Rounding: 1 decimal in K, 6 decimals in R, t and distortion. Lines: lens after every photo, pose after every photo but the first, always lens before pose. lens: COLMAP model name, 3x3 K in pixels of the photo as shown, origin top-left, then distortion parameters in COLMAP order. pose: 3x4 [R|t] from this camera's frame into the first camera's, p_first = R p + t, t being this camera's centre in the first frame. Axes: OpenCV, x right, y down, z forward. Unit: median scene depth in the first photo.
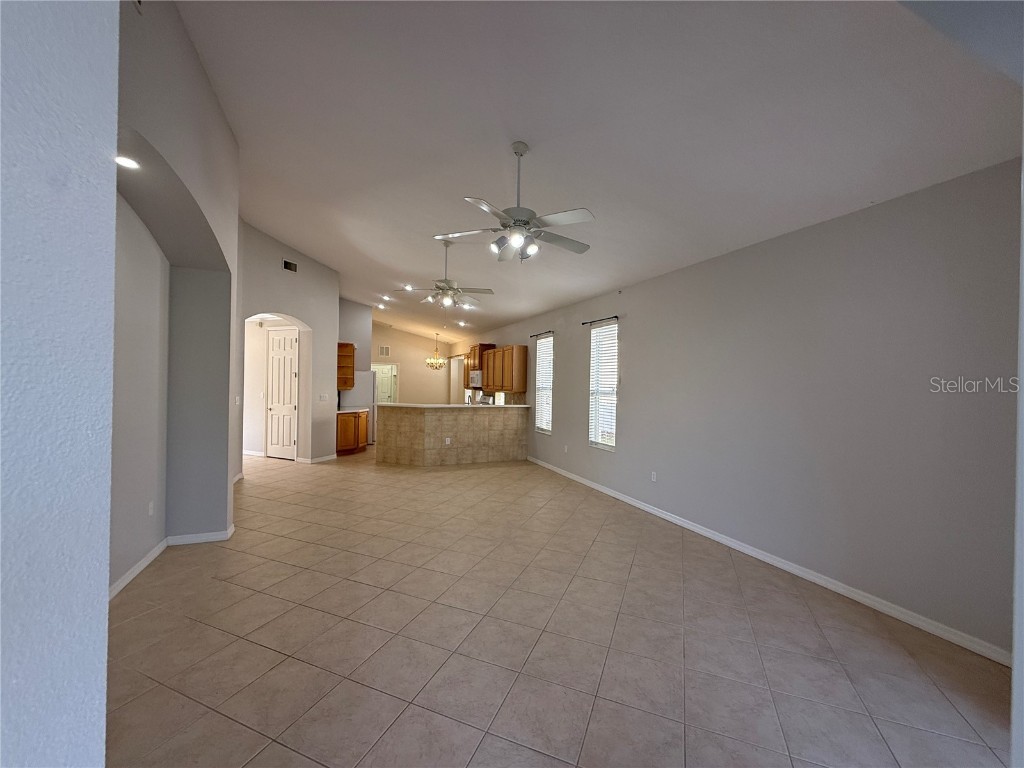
lens RADIAL K [[407.9, 0, 510.6], [0, 407.9, 384.4], [0, 0, 1]] dist [-0.000447, 0.000319]
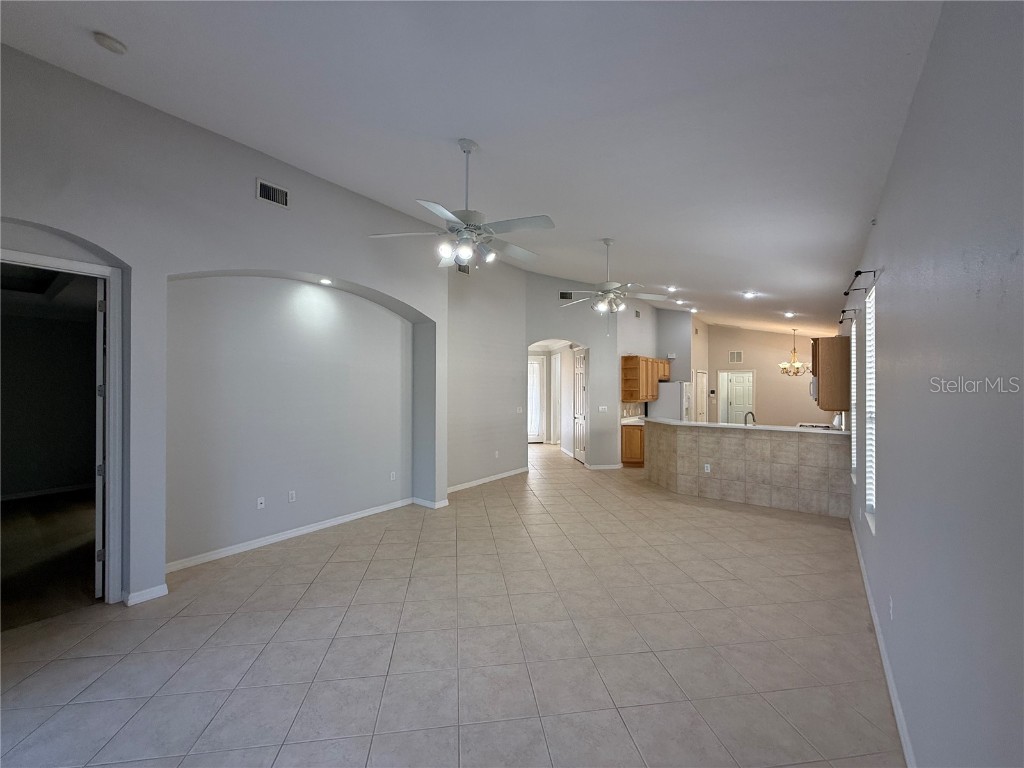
lens RADIAL K [[407.9, 0, 510.6], [0, 407.9, 384.4], [0, 0, 1]] dist [-0.000447, 0.000319]
pose [[0.509438, -0.020485, -0.860264, 0.339414], [0.004500, 0.999766, -0.021142, -0.011280], [0.860496, 0.006899, 0.509411, 0.251681]]
